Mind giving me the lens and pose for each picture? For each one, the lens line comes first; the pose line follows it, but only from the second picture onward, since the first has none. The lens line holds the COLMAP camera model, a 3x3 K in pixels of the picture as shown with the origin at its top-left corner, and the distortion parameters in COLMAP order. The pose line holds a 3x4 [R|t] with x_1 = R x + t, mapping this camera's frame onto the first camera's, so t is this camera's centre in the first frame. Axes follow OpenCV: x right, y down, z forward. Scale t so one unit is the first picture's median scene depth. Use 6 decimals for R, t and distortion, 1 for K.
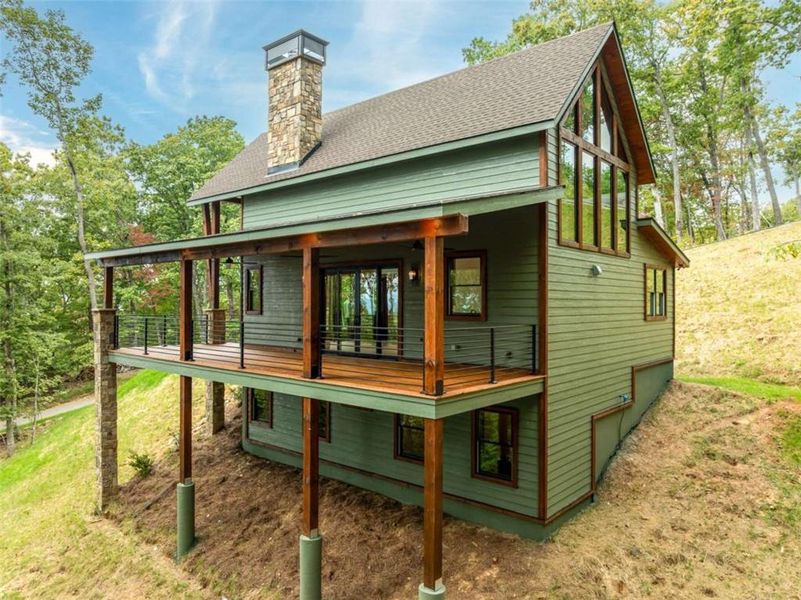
lens RADIAL K [[552.1, 0, 400.5], [0, 552.1, 300.0], [0, 0, 1]] dist [0.001903, 0.000259]
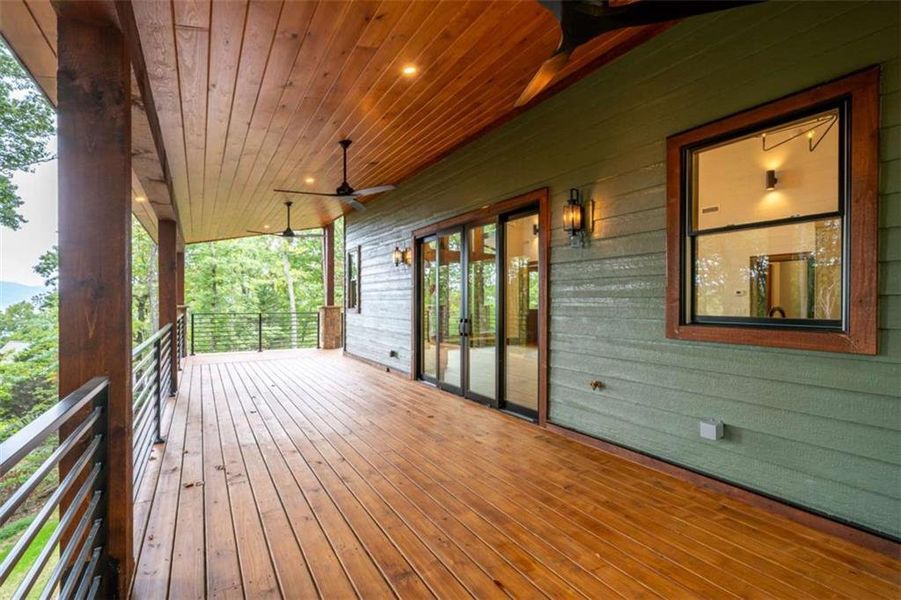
lens RADIAL K [[405.0, 0, 451.1], [0, 405.0, 302.7], [0, 0, 1]] dist [0.001905, 0.000392]
pose [[0.957070, -0.000332, -0.289856, 0.020601], [0.001668, 0.999989, 0.004362, 0.012025], [0.289851, -0.004658, 0.957060, 0.630605]]
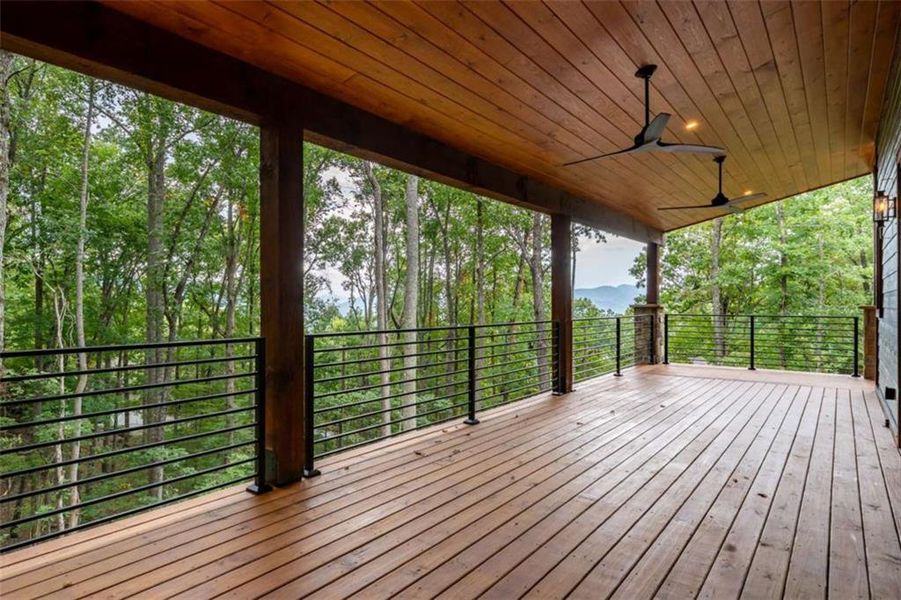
lens RADIAL K [[534.6, 0, 411.6], [0, 534.6, 304.2], [0, 0, 1]] dist [-0.001241, 0.000126]
pose [[0.043274, -0.002349, -0.999060, 0.144151], [0.003495, 0.999991, -0.002199, 0.018870], [0.999057, -0.003396, 0.043282, 0.768943]]
